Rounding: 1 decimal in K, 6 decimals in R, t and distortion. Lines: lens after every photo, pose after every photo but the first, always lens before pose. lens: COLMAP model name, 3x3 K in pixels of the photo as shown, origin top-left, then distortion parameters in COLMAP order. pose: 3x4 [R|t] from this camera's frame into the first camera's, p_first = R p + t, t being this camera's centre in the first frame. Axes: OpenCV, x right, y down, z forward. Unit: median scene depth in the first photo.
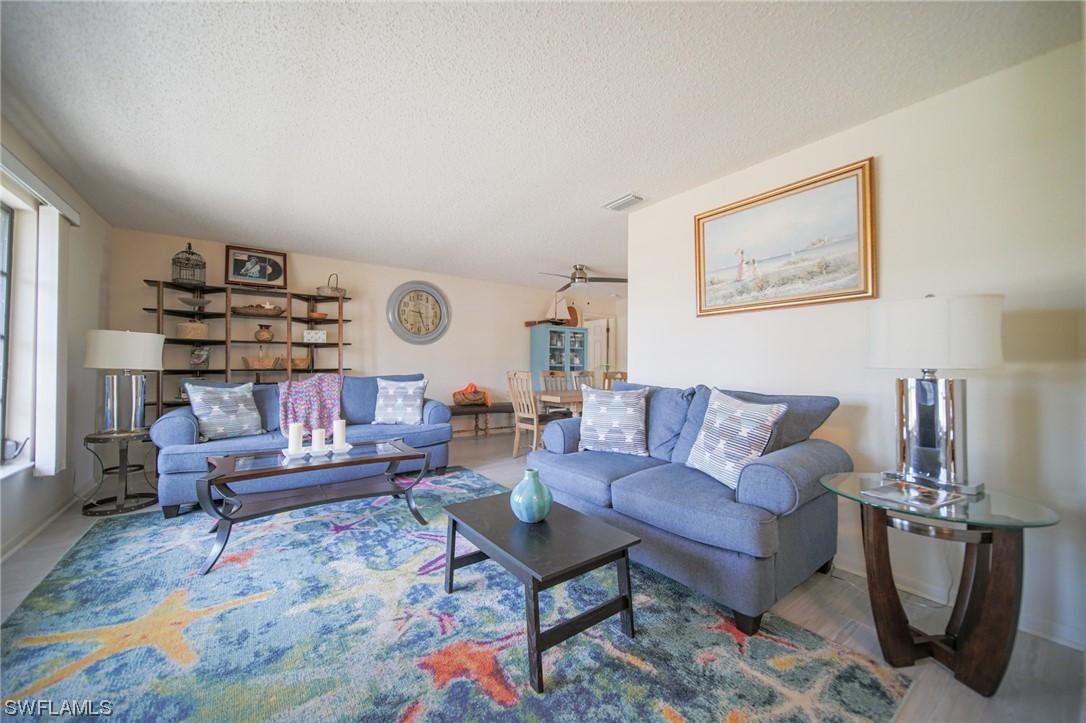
lens RADIAL K [[401.7, 0, 543.1], [0, 401.7, 361.6], [0, 0, 1]] dist [0.000138, 0.000000]
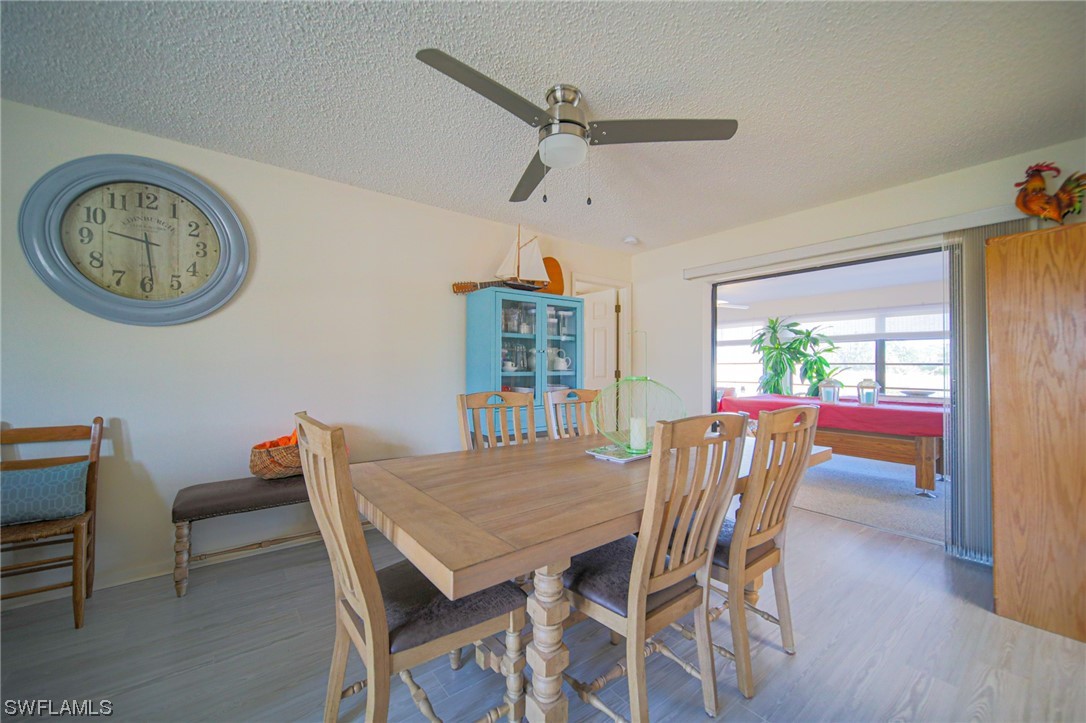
lens RADIAL K [[423.5, 0, 542.8], [0, 423.5, 360.6], [0, 0, 1]] dist [-0.000042, 0.000015]
pose [[0.999646, -0.004788, 0.026166, 0.047851], [0.004842, 0.999986, -0.002013, -0.005397], [-0.026156, 0.002139, 0.999656, 0.489745]]
